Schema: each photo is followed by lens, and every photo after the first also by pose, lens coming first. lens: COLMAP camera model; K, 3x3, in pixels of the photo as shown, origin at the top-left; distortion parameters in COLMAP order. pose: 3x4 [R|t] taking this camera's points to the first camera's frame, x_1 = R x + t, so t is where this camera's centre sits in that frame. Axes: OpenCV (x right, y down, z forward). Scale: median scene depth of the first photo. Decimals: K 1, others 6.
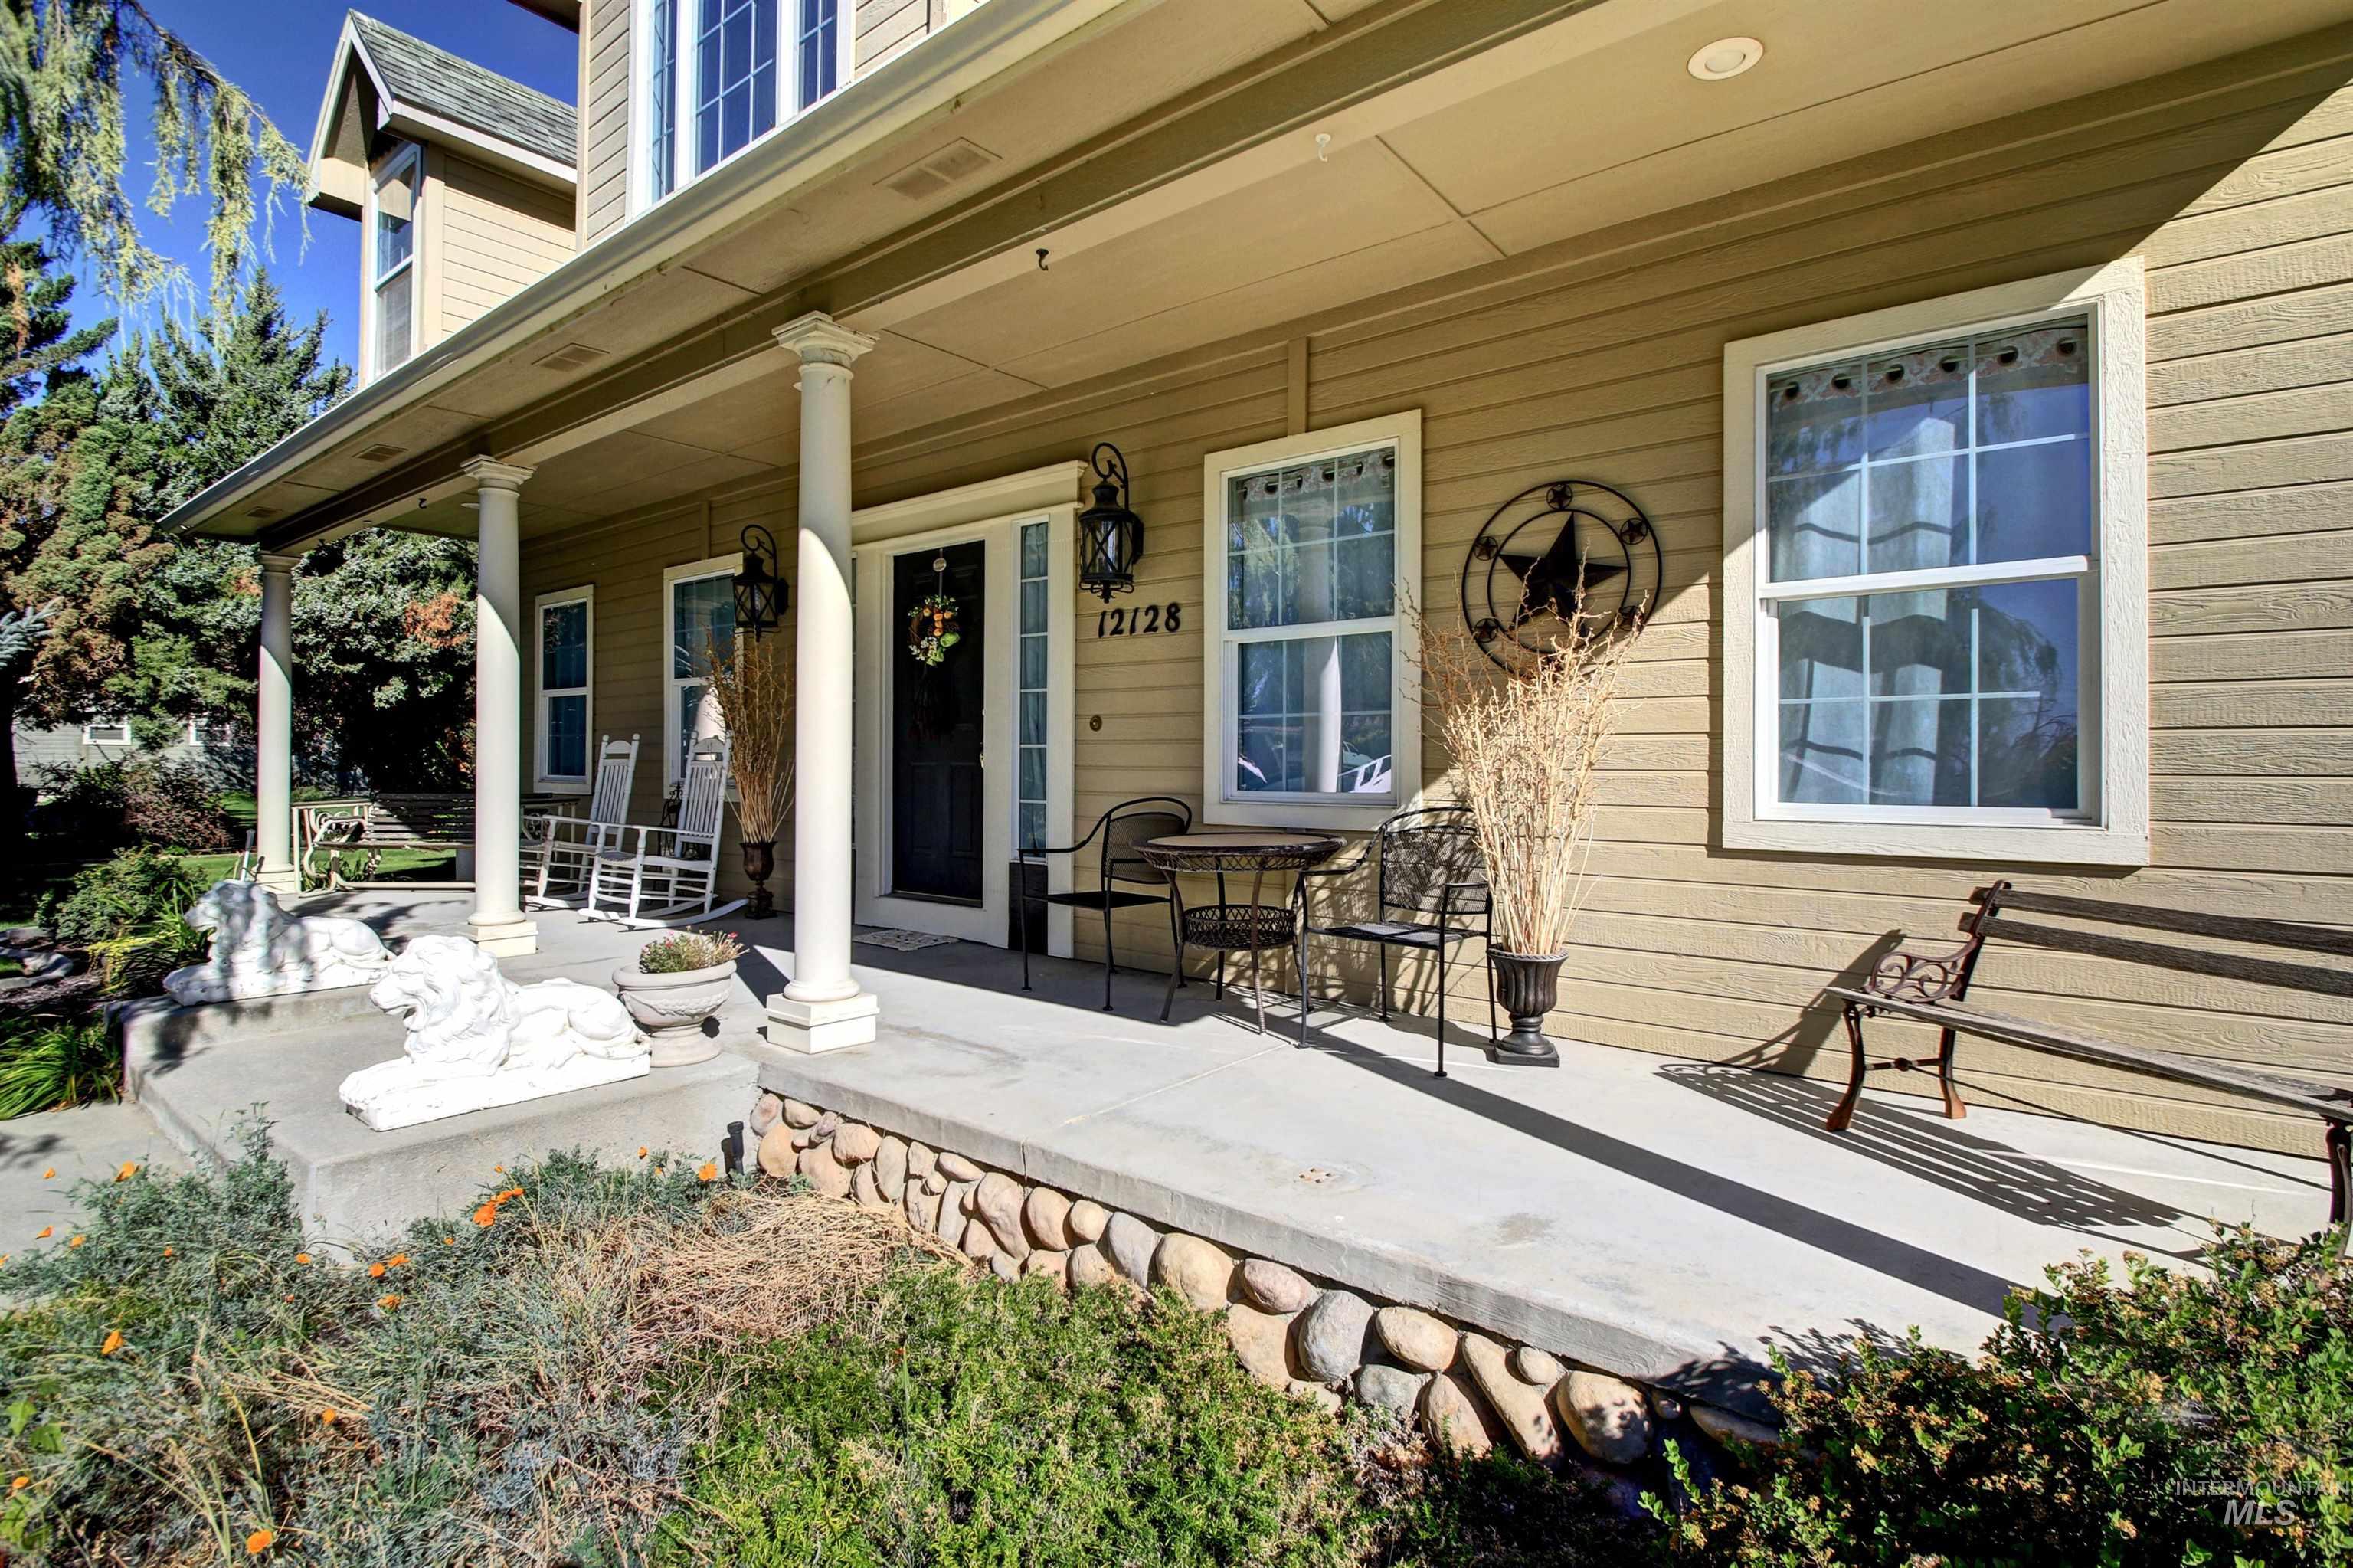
lens RADIAL K [[1094.4, 0, 1204.5], [0, 1094.4, 756.4], [0, 0, 1]] dist [-0.018547, -0.000152]
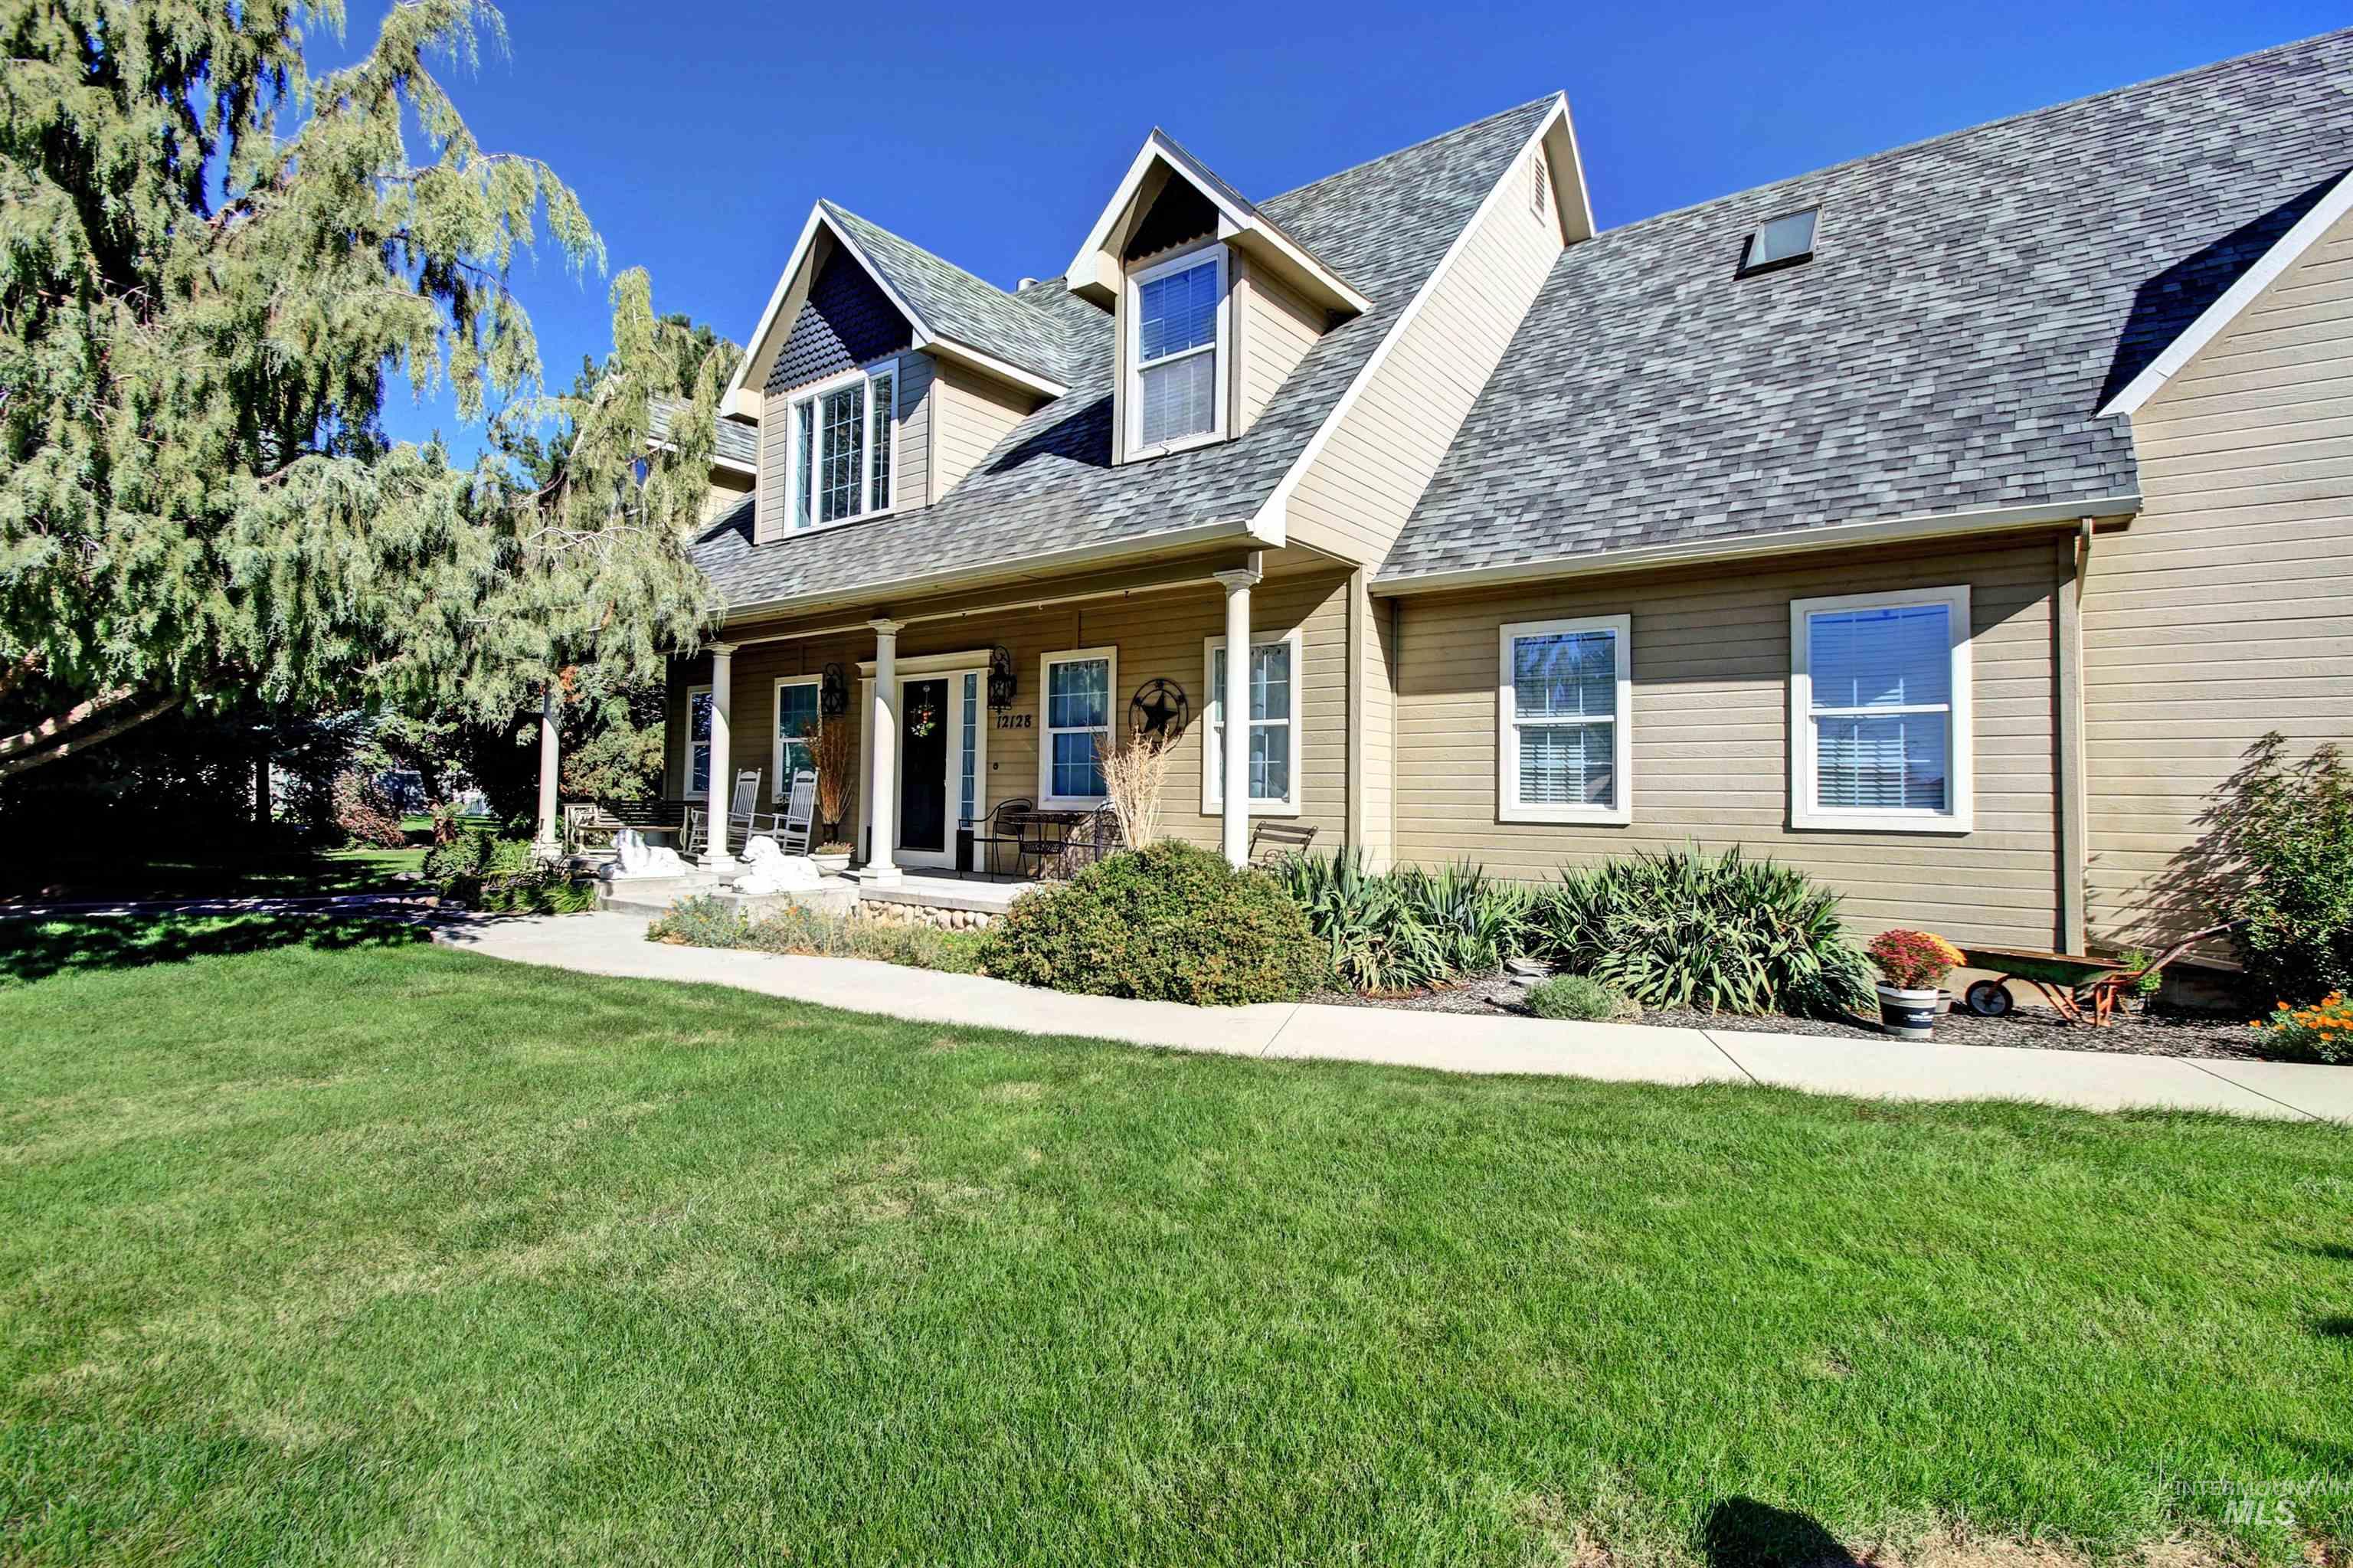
lens RADIAL K [[1094.4, 0, 1204.5], [0, 1094.4, 756.4], [0, 0, 1]] dist [-0.018547, -0.000152]
pose [[0.999743, 0.010335, 0.020190, 0.301023], [-0.009665, 0.999408, -0.033009, 0.020593], [-0.020519, 0.032805, 0.999251, -1.327846]]
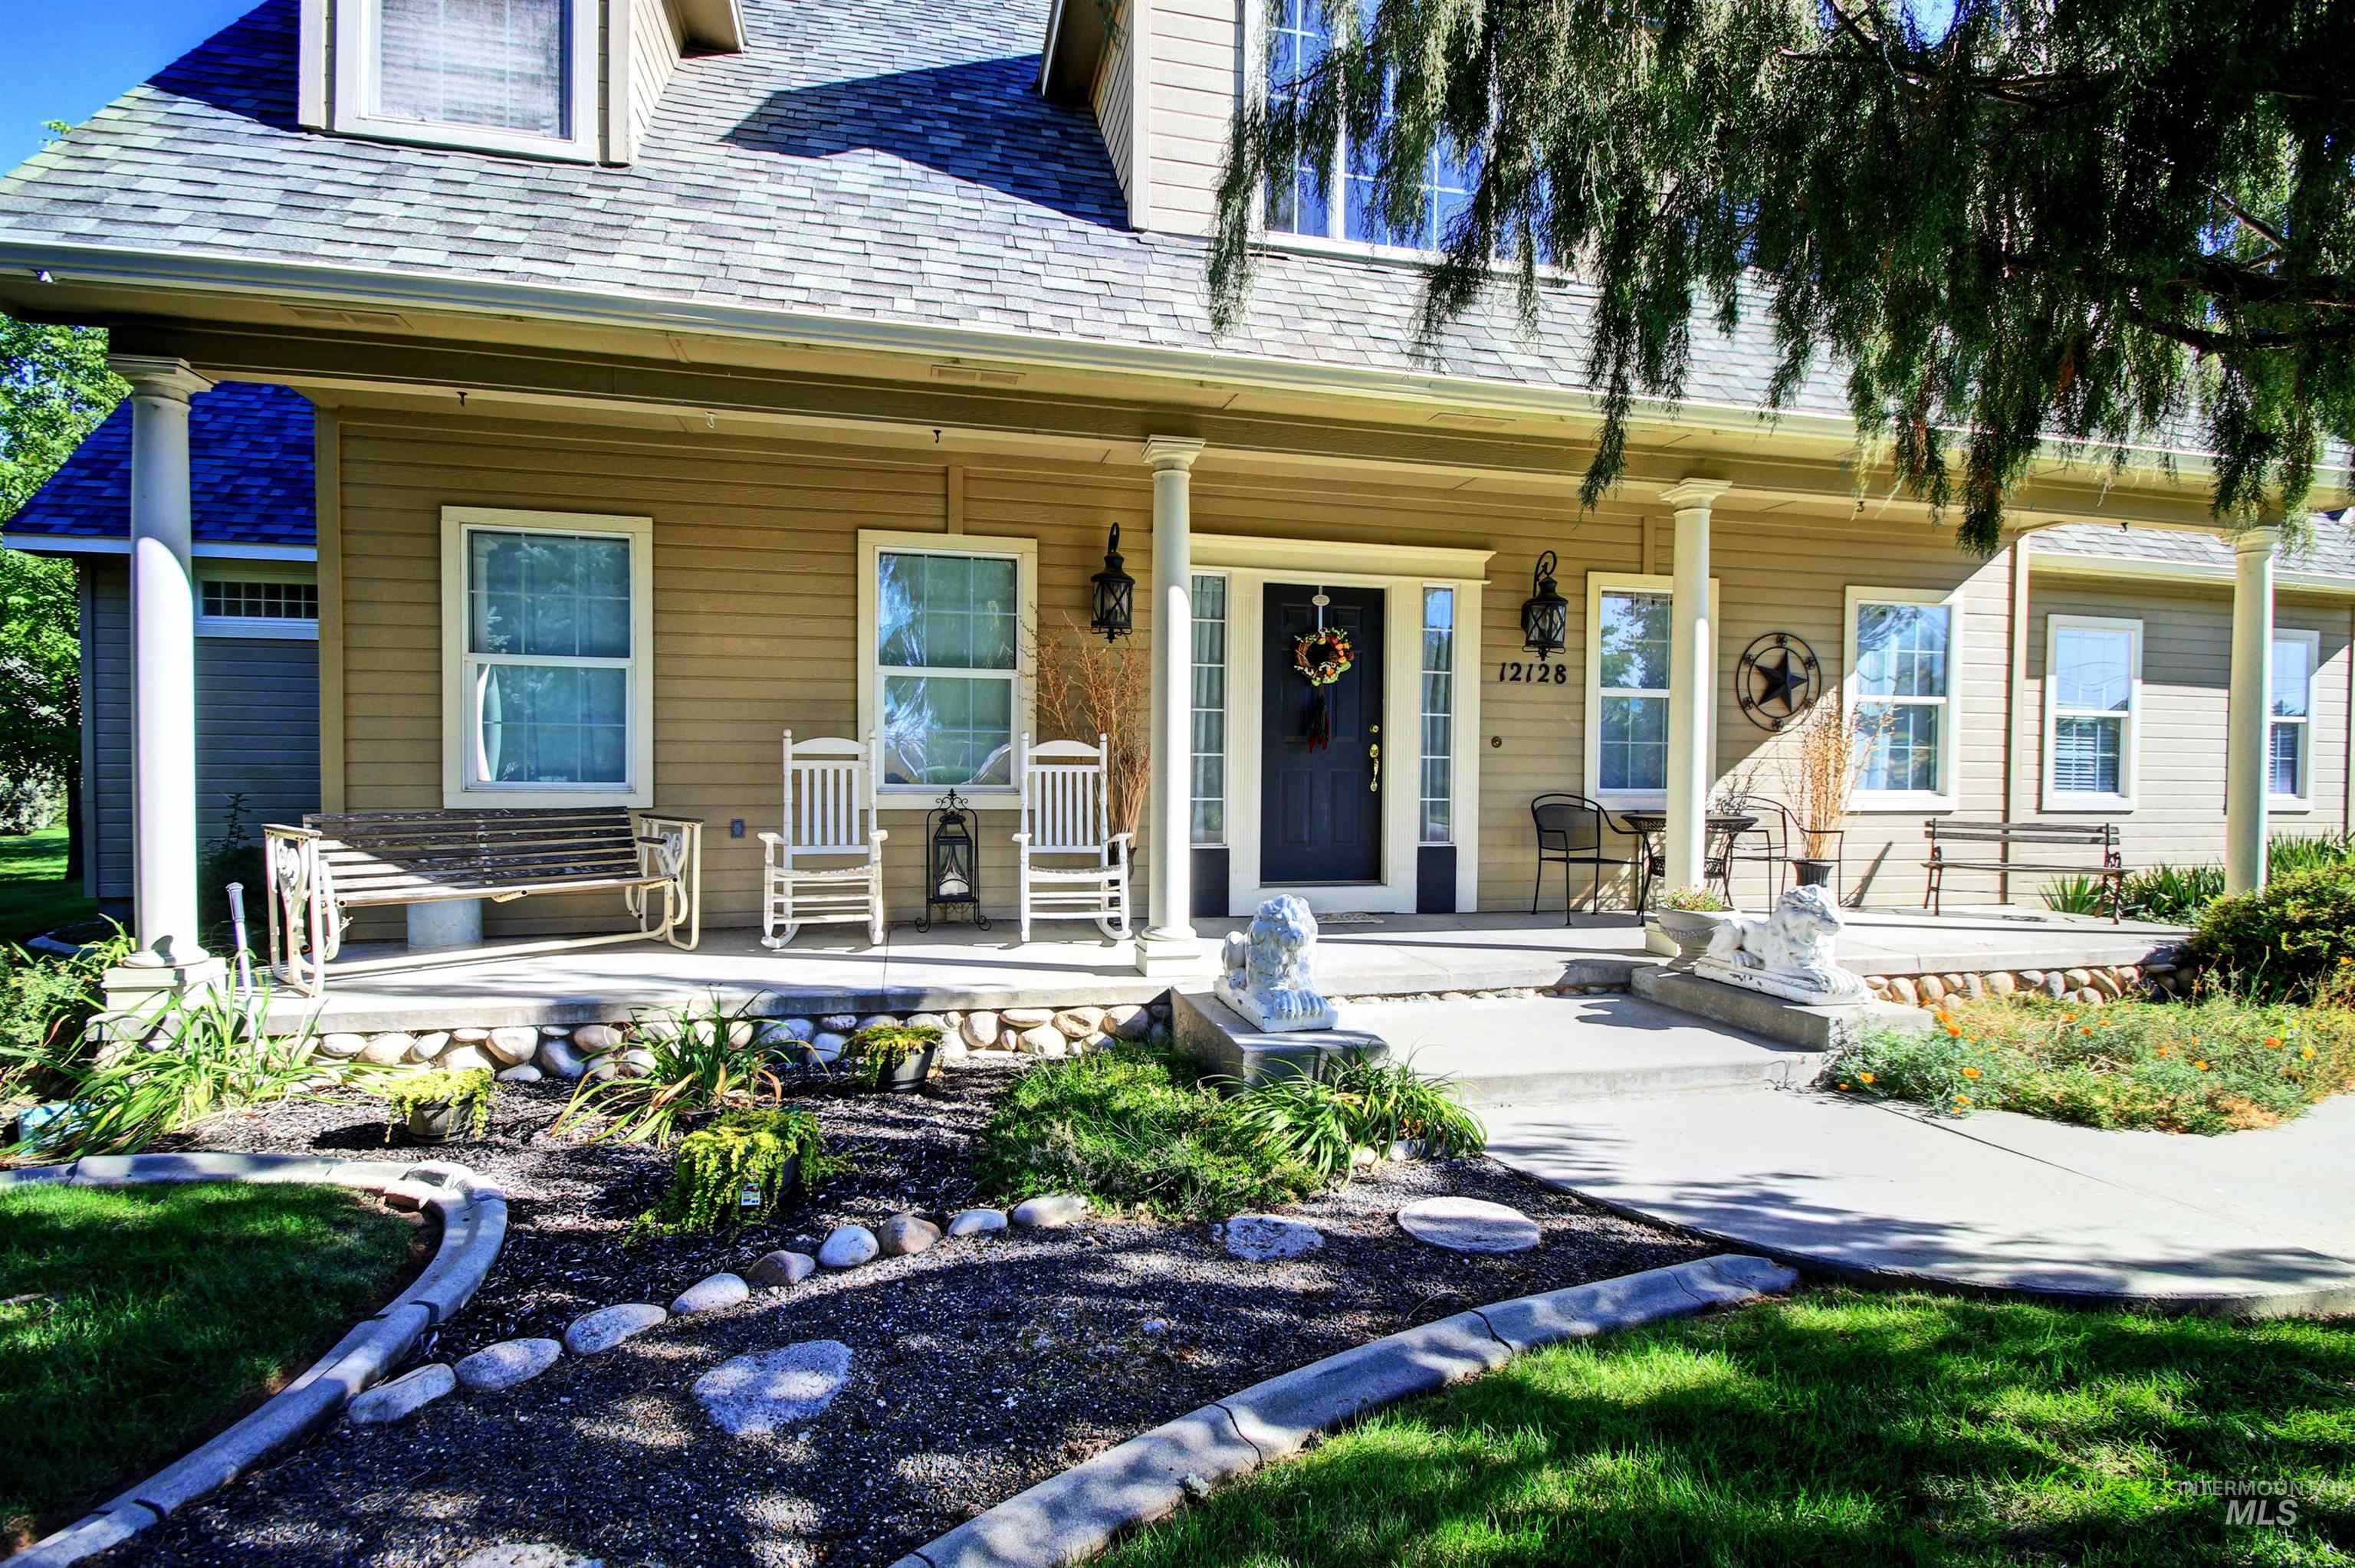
lens RADIAL K [[1100.1, 0, 1177.5], [0, 1100.1, 784.0], [0, 0, 1]] dist [-0.001919, -0.000251]
pose [[0.628482, -0.001115, 0.777823, -1.535208], [-0.008844, 0.999924, 0.008580, 0.015483], [-0.777774, -0.012271, 0.628425, 0.459789]]
